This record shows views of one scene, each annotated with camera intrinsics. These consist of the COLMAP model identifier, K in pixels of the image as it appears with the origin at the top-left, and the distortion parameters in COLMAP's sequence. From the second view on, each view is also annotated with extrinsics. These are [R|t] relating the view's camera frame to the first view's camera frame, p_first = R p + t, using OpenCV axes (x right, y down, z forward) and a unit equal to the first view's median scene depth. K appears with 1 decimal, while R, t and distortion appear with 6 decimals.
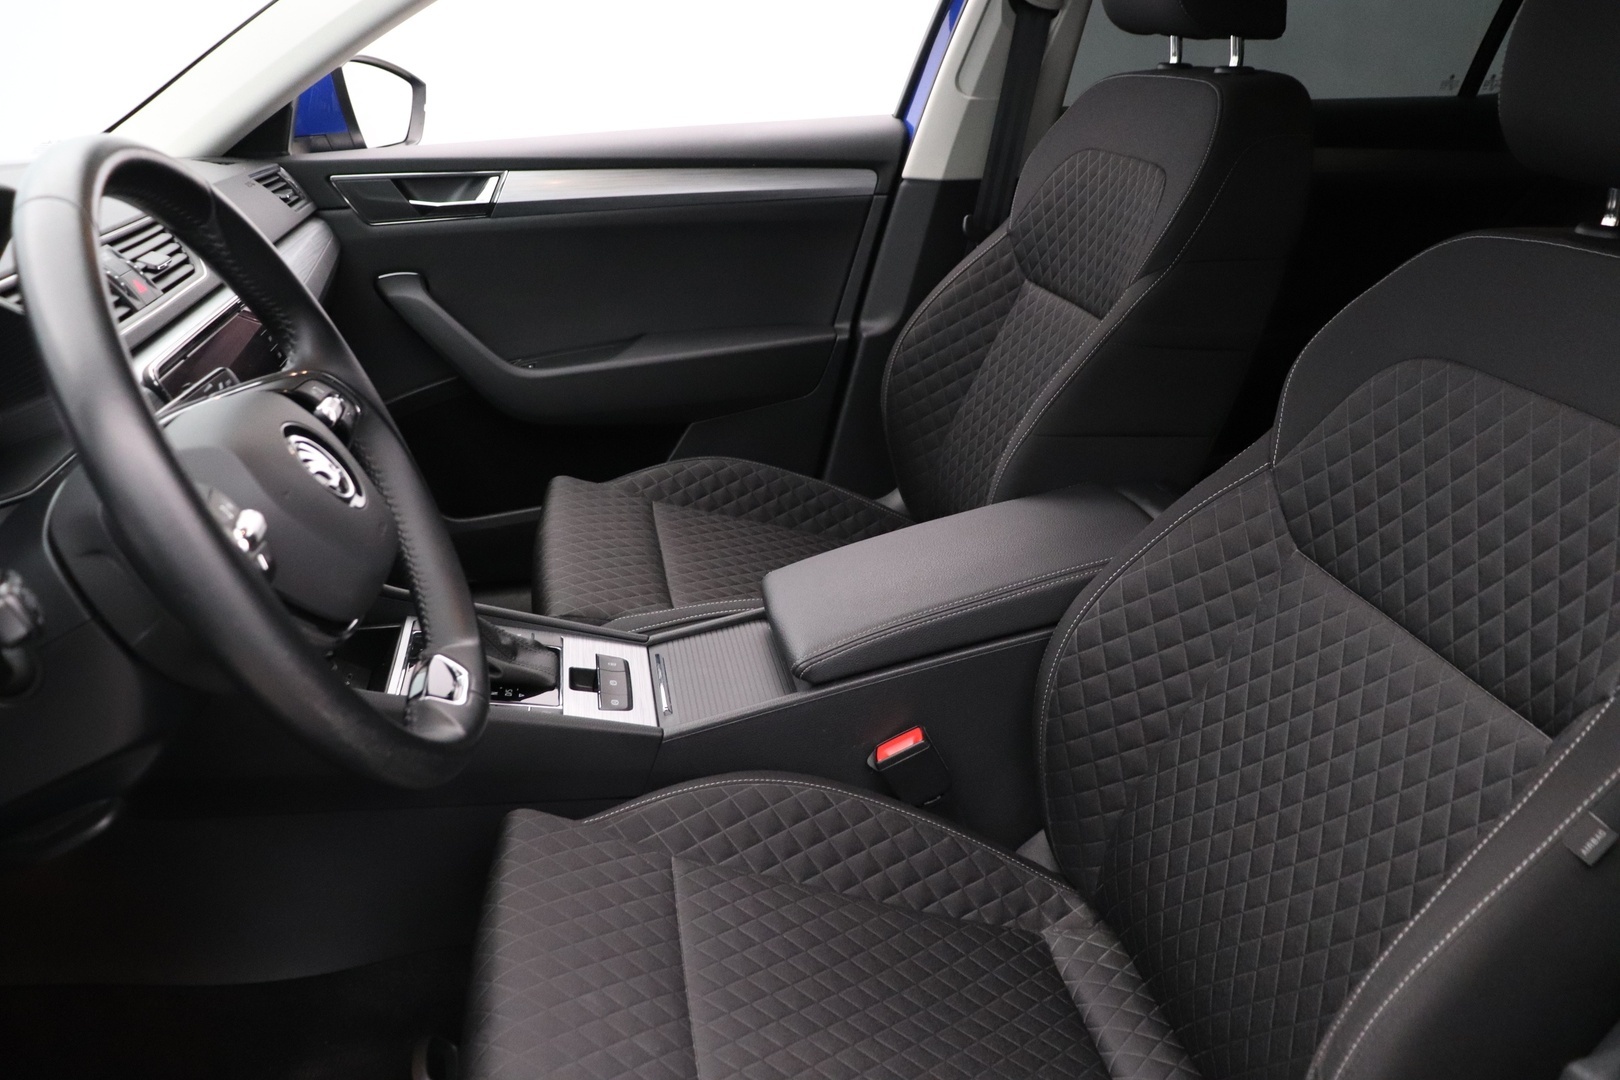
lens RADIAL K [[1309.2, 0, 810.0], [0, 1309.2, 540.0], [0, 0, 1]] dist [-0.165378, 0.115657]
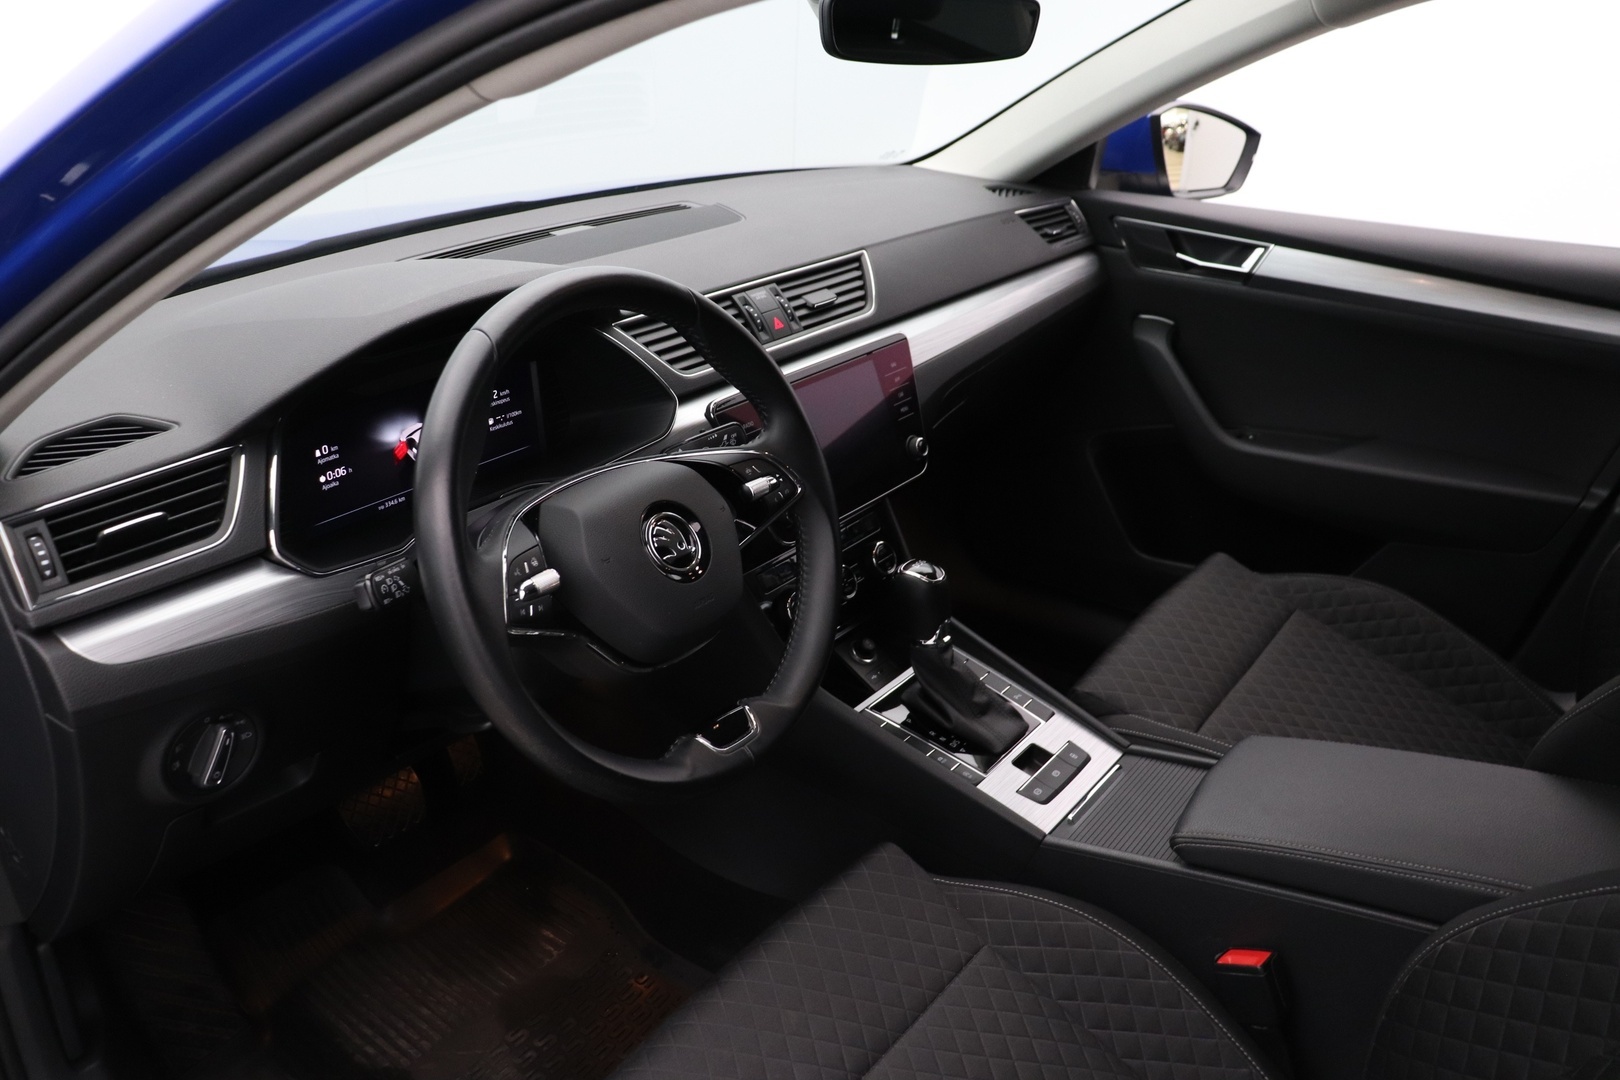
lens RADIAL K [[1308.5, 0, 817.3], [0, 1308.5, 531.9], [0, 0, 1]] dist [-0.156722, 0.102724]
pose [[0.707772, 0.319019, -0.630306, 0.222839], [-0.297772, 0.943816, 0.143329, -0.120540], [0.640617, 0.086243, 0.763002, 0.032086]]
